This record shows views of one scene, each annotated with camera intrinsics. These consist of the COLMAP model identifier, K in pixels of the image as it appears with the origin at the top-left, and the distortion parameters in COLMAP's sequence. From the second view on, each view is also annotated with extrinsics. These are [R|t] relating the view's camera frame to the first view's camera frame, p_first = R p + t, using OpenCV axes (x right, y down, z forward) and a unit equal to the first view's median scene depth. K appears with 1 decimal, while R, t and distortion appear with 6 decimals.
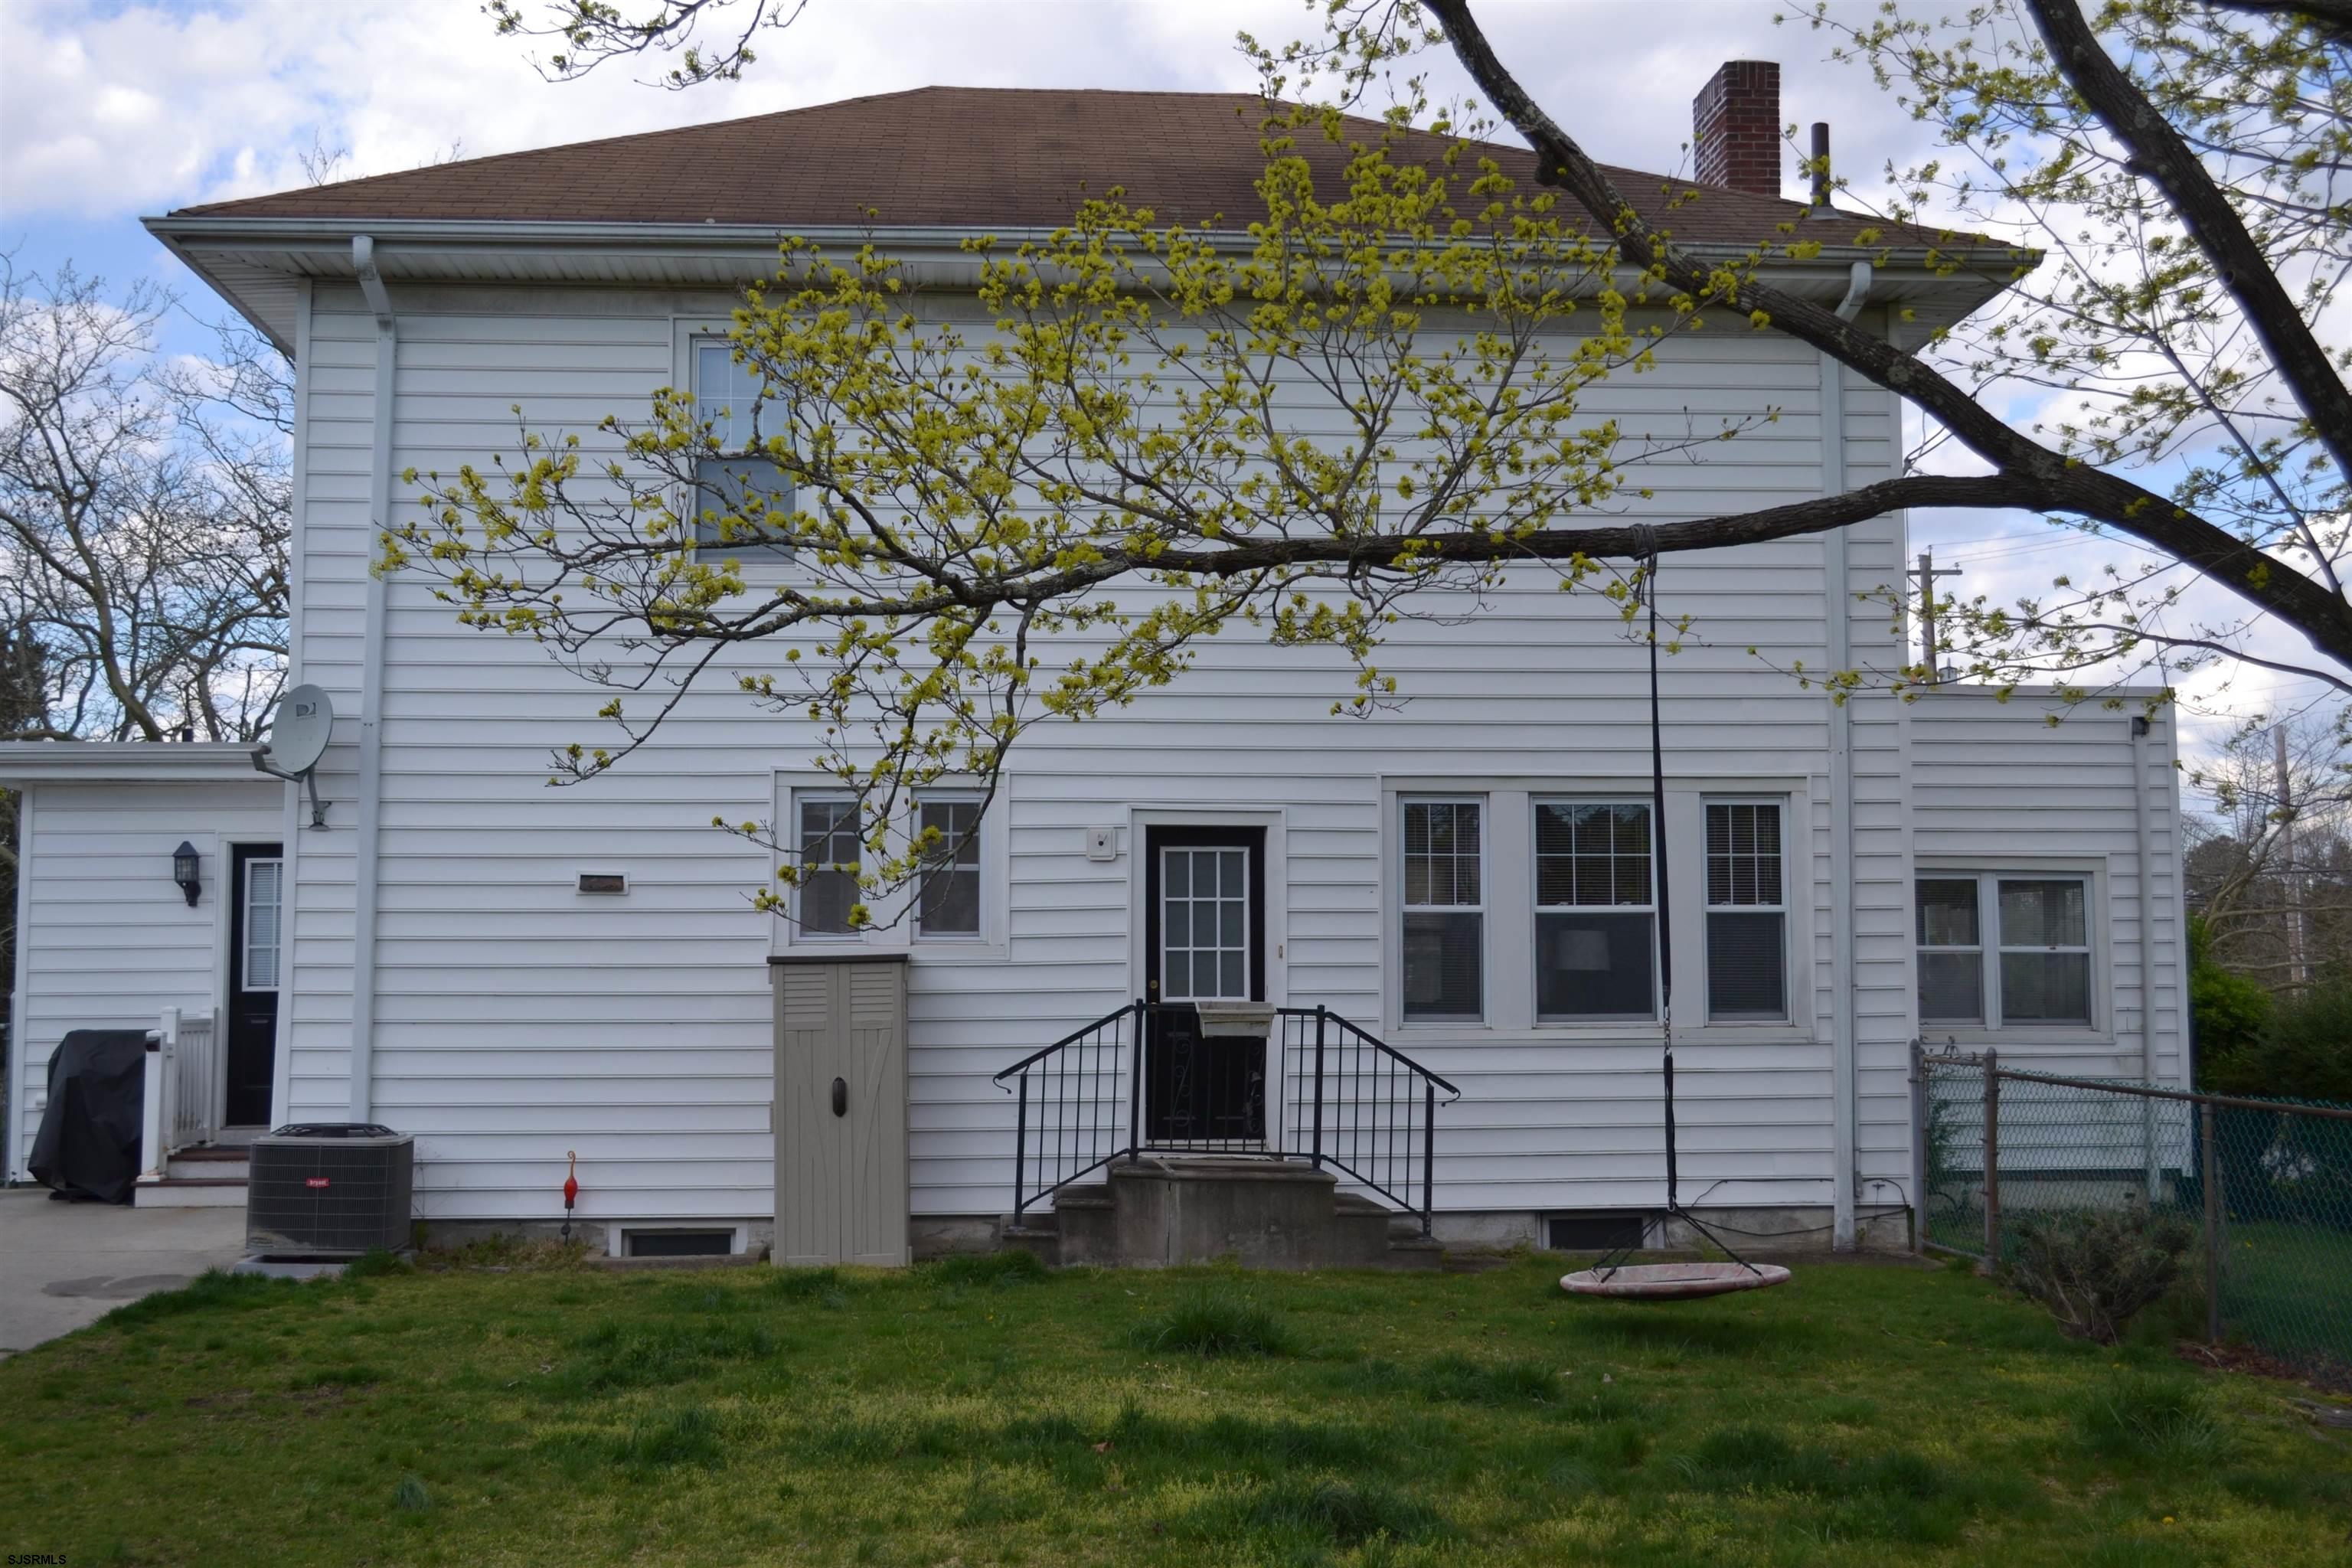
lens RADIAL K [[2421.8, 0, 1176.0], [0, 2421.8, 790.0], [0, 0, 1]] dist [-0.006115, 0.000000]
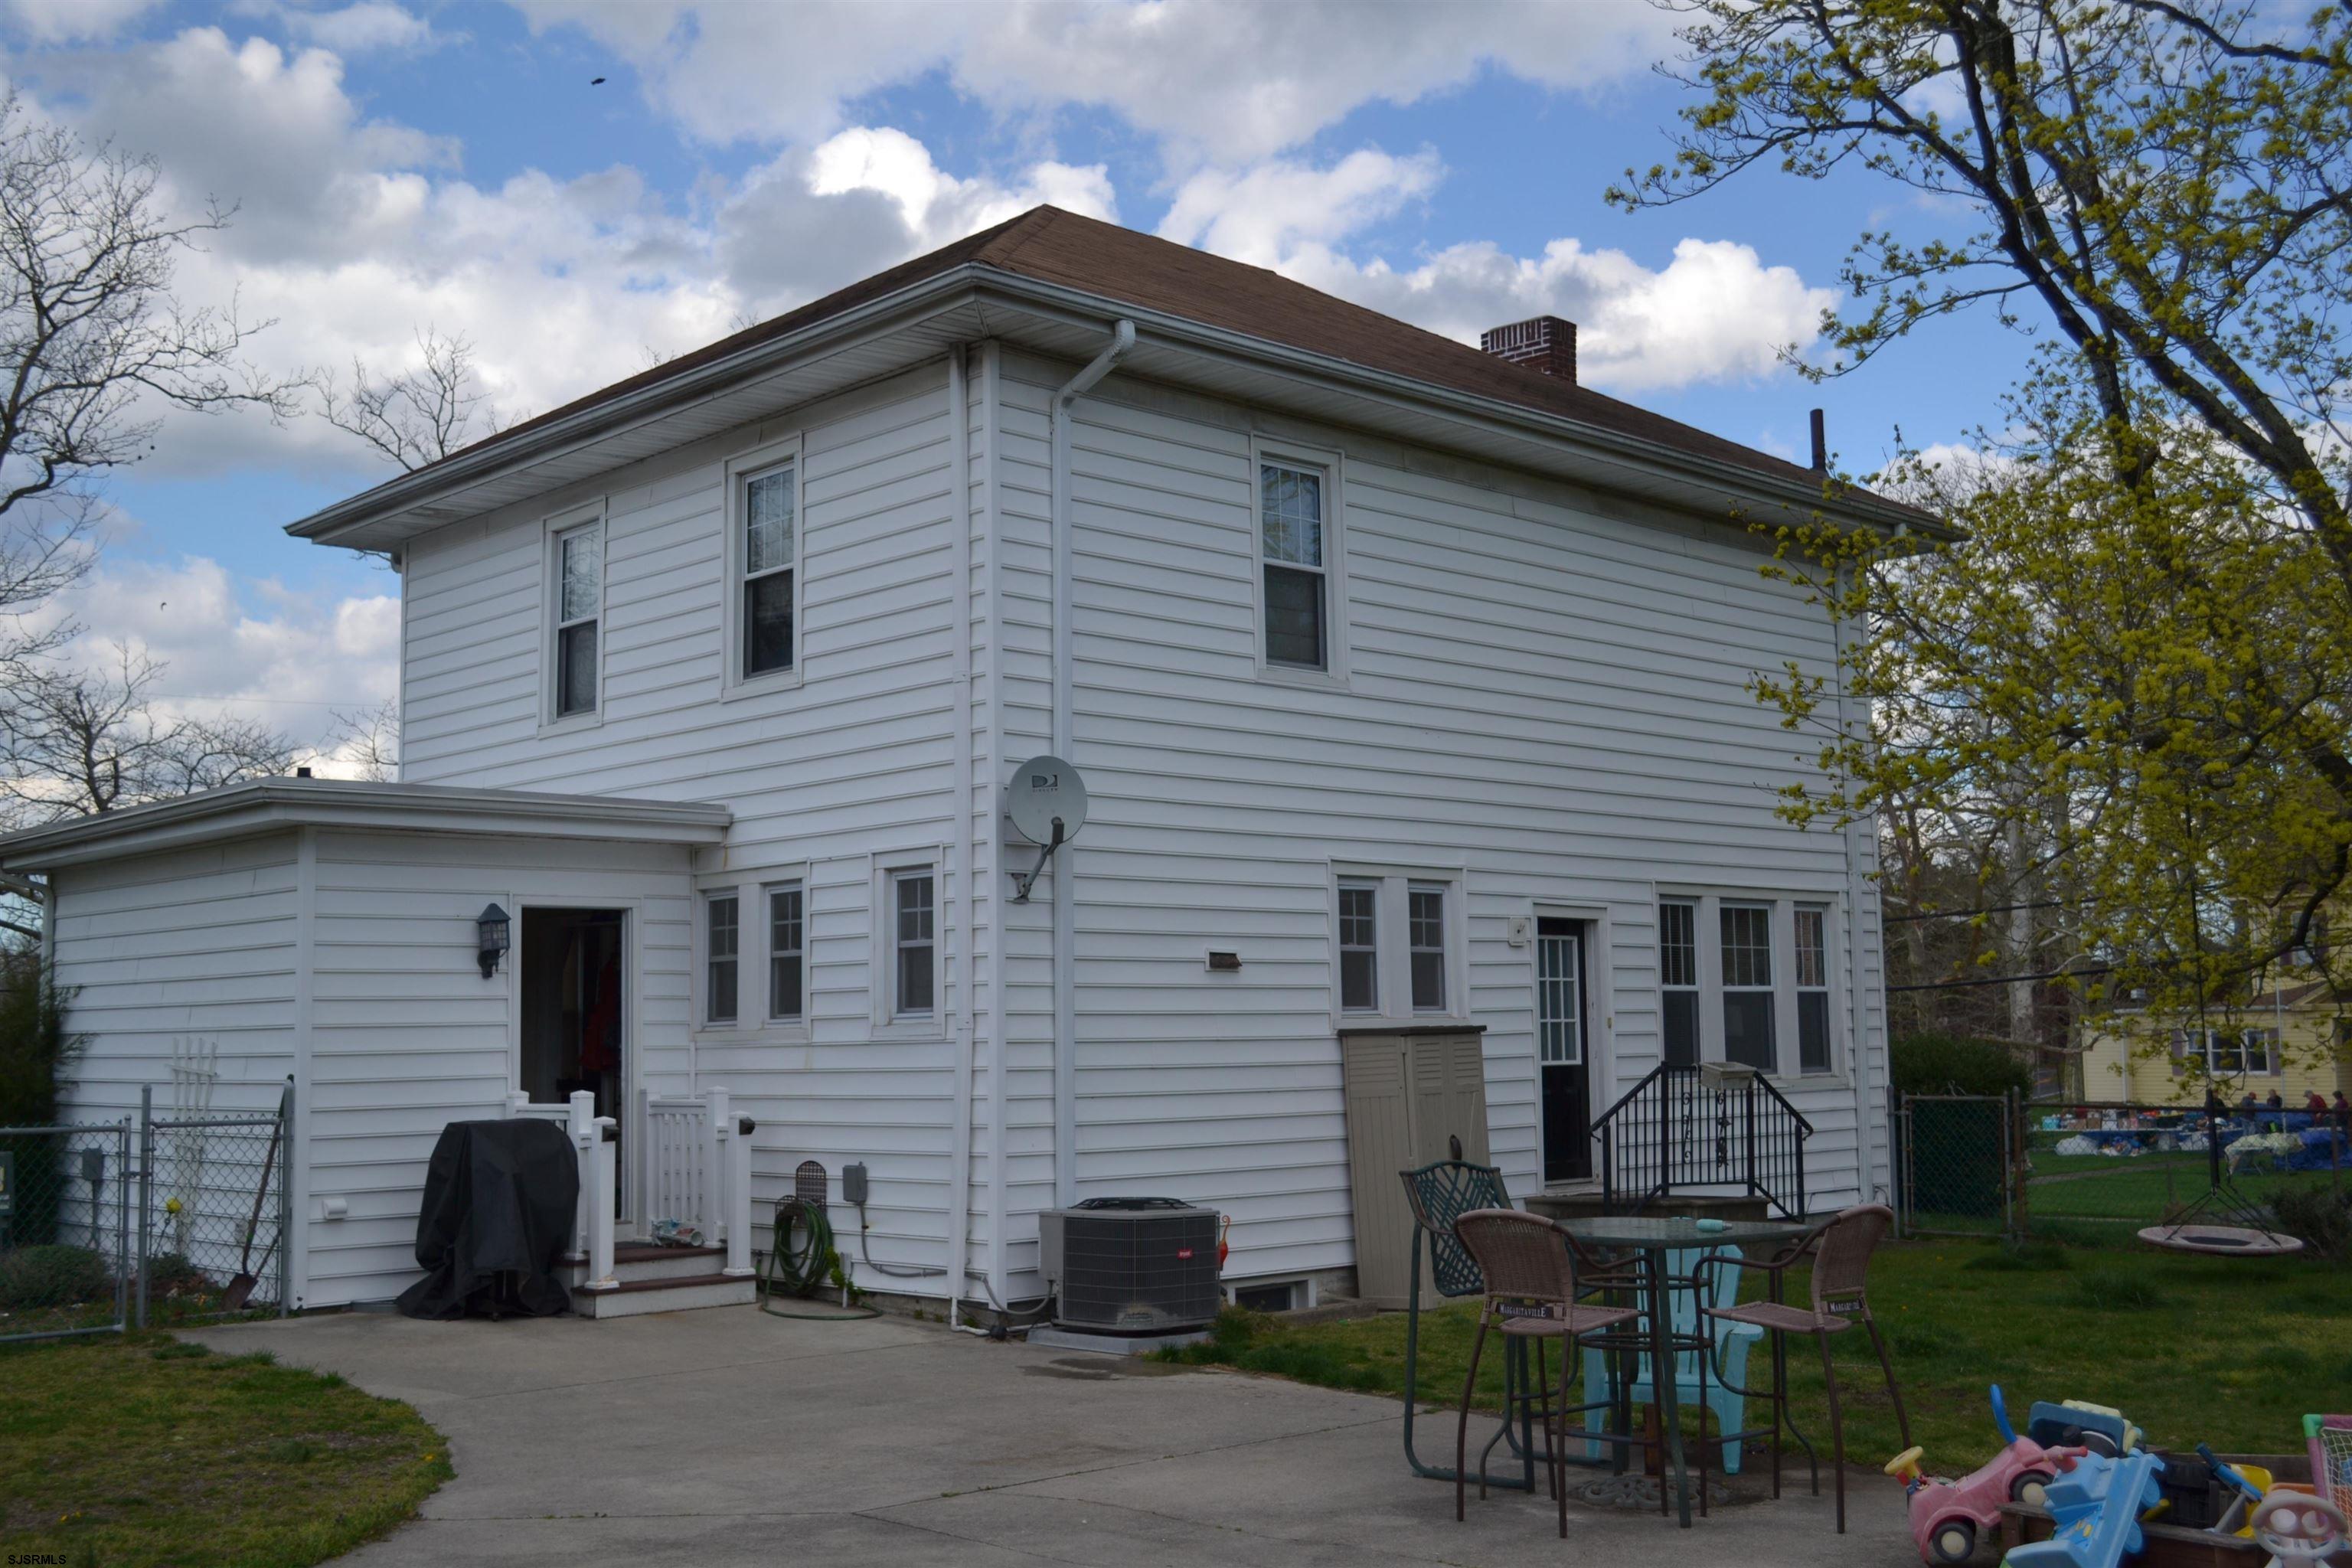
lens RADIAL K [[2421.8, 0, 1175.4], [0, 2421.8, 778.1], [0, 0, 1]] dist [-0.006115, 0.000000]
pose [[0.774261, 0.059119, 0.630099, -0.906359], [-0.036379, 0.998139, -0.048948, 0.011355], [-0.631820, 0.014976, 0.774971, 0.188908]]
